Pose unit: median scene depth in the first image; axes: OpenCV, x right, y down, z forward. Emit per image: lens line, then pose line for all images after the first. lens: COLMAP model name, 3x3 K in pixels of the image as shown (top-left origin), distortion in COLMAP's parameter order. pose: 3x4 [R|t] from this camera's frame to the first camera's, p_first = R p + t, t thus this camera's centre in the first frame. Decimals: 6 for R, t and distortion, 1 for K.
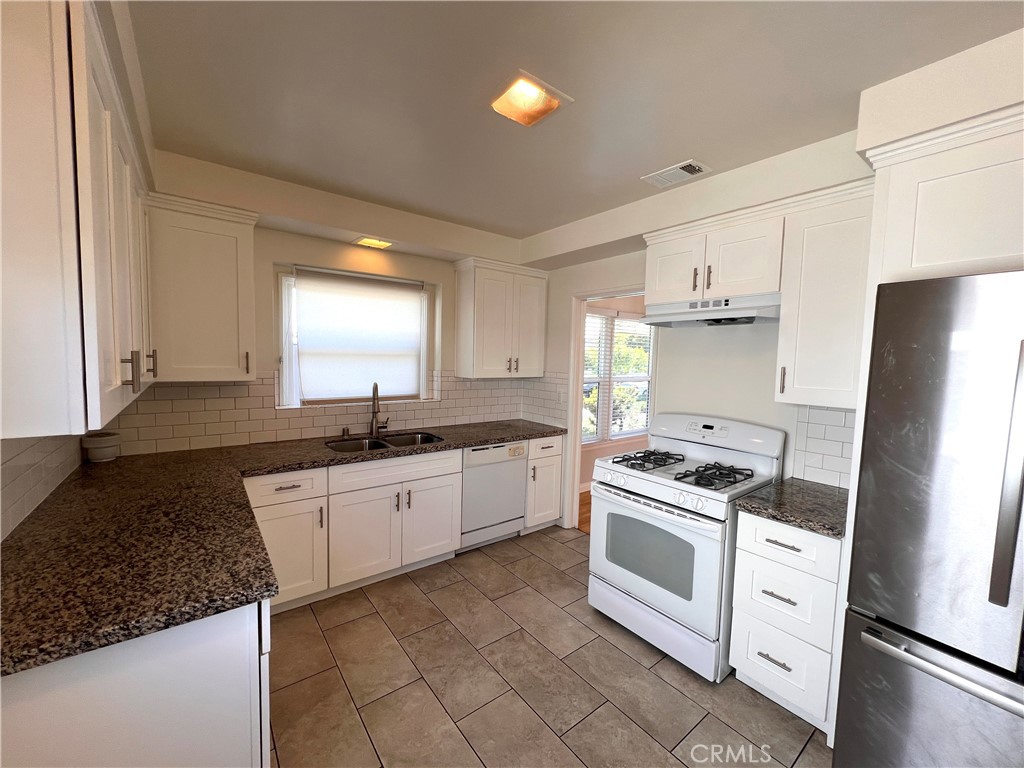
lens RADIAL K [[409.3, 0, 506.6], [0, 409.3, 387.2], [0, 0, 1]] dist [-0.002656, 0.000822]
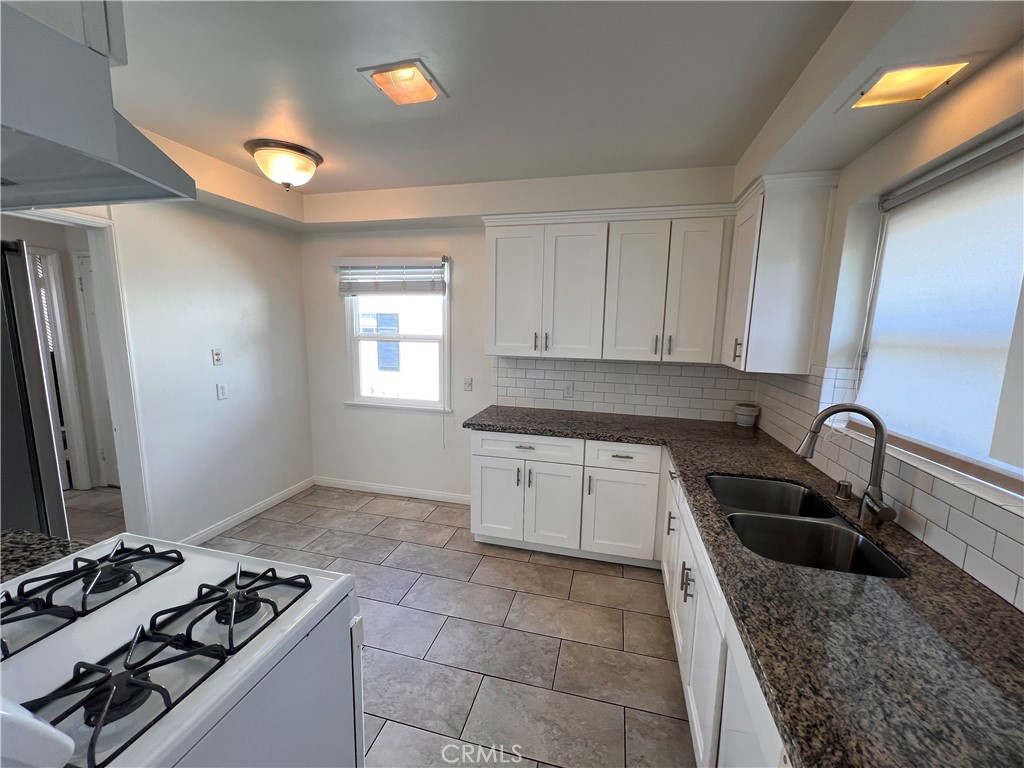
lens RADIAL K [[409.3, 0, 513.8], [0, 409.3, 385.8], [0, 0, 1]] dist [-0.002656, 0.000822]
pose [[-0.778180, 0.051564, -0.625921, 0.402881], [-0.085872, 0.978528, 0.187372, -0.125465], [0.622143, 0.199558, -0.757043, 1.630537]]
